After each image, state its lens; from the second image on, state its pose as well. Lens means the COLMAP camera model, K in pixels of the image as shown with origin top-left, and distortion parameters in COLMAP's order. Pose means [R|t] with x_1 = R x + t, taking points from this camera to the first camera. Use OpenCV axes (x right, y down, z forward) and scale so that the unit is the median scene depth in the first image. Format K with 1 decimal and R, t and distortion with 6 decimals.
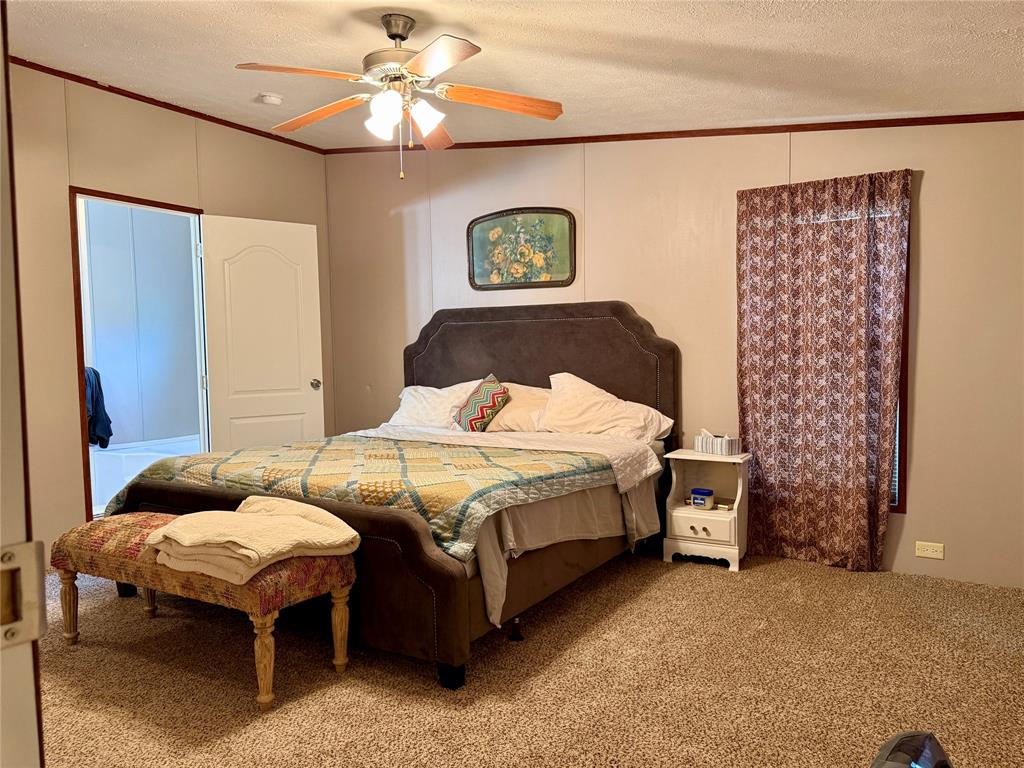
lens RADIAL K [[717.2, 0, 508.6], [0, 717.2, 385.0], [0, 0, 1]] dist [0.104496, -0.162754]
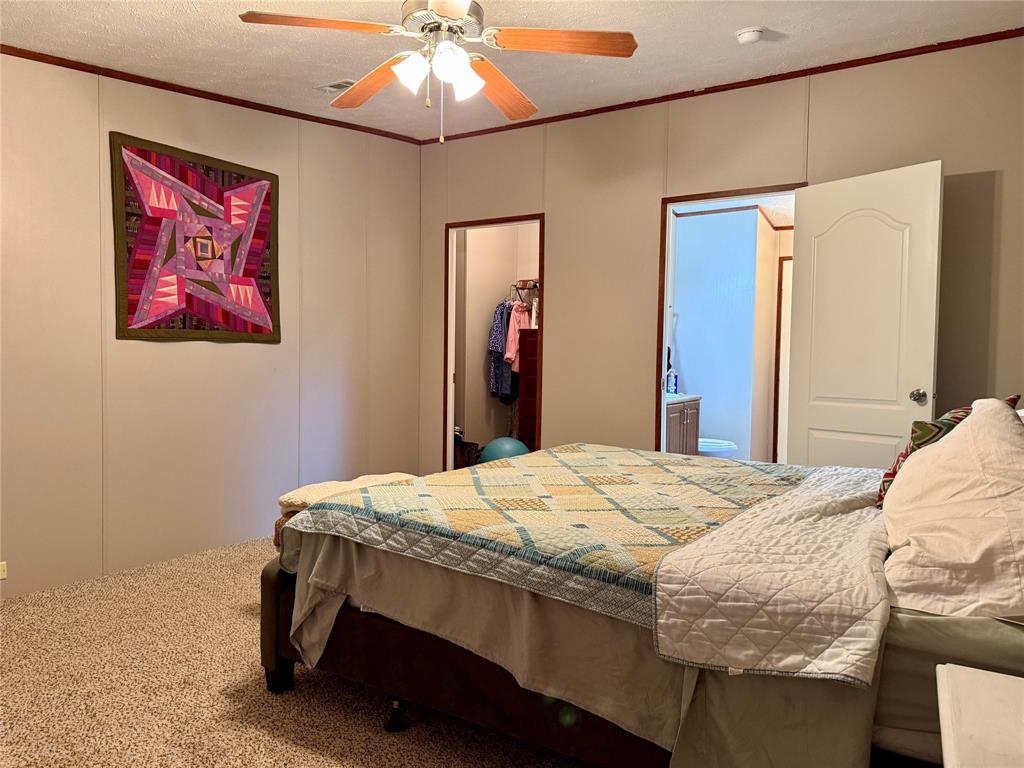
lens RADIAL K [[717.2, 0, 508.6], [0, 717.2, 385.0], [0, 0, 1]] dist [0.104496, -0.162754]
pose [[0.003261, 0.054998, -0.998481, 0.585141], [-0.056285, 0.996914, 0.054728, -0.039328], [0.998409, 0.056021, 0.006346, 0.861361]]
